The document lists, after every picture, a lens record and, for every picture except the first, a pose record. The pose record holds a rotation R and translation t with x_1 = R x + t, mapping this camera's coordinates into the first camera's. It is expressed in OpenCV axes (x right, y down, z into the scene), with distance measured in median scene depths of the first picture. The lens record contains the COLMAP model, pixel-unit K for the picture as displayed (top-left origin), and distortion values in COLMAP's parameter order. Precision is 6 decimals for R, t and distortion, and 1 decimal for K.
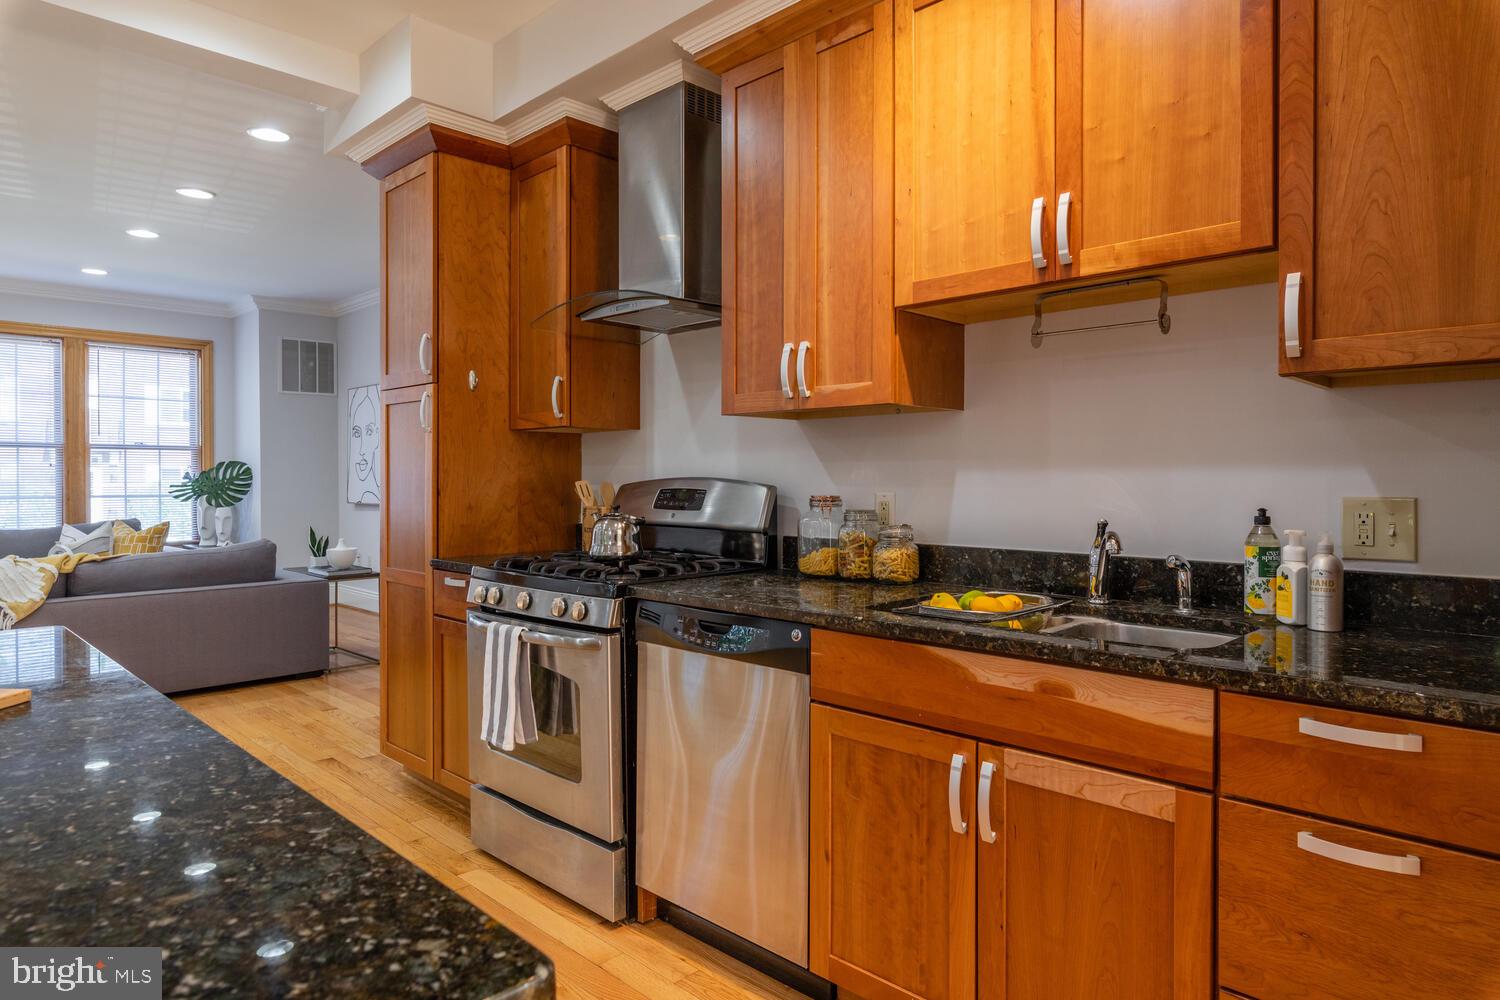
lens RADIAL K [[906.0, 0, 744.6], [0, 906.0, 484.6], [0, 0, 1]] dist [-0.004450, -0.002516]
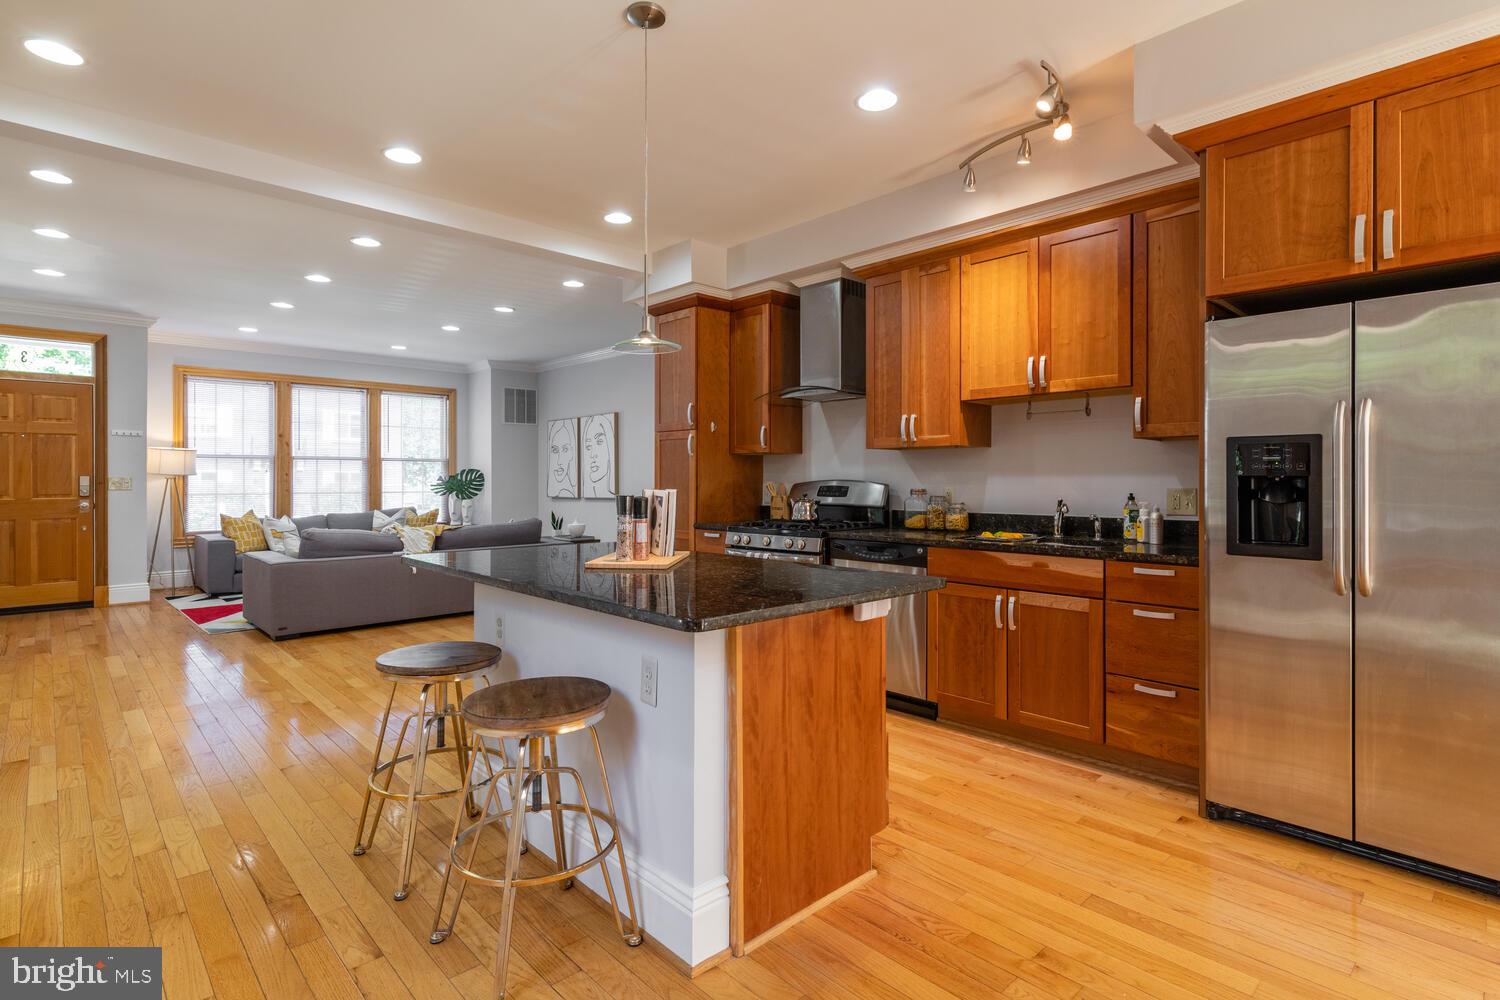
lens RADIAL K [[739.4, 0, 724.5], [0, 739.4, 478.8], [0, 0, 1]] dist [0.000826, 0.000137]
pose [[0.998686, -0.000157, -0.051239, -0.273644], [-0.000314, 0.999958, -0.009188, 0.005429], [0.051238, 0.009193, 0.998644, -0.700179]]
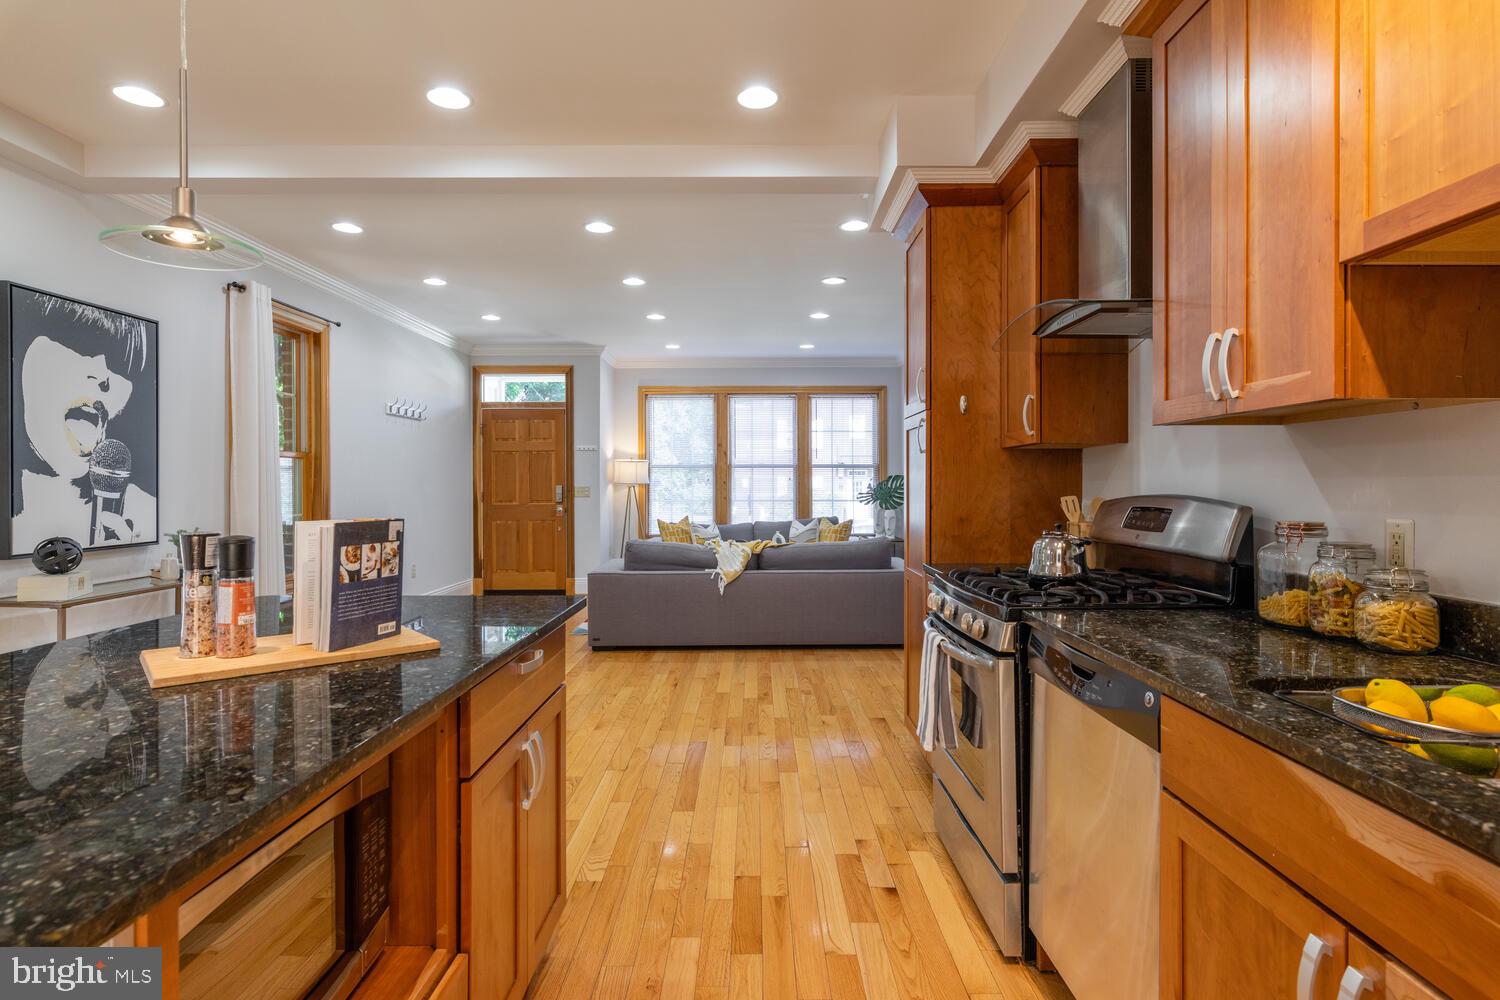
lens RADIAL K [[755.2, 0, 749.3], [0, 755.2, 485.1], [0, 0, 1]] dist [0.003413, 0.000232]
pose [[0.702420, -0.001814, -0.711760, 0.236082], [-0.003016, 0.999980, -0.005526, -0.015379], [0.711756, 0.006028, 0.702401, 0.228720]]
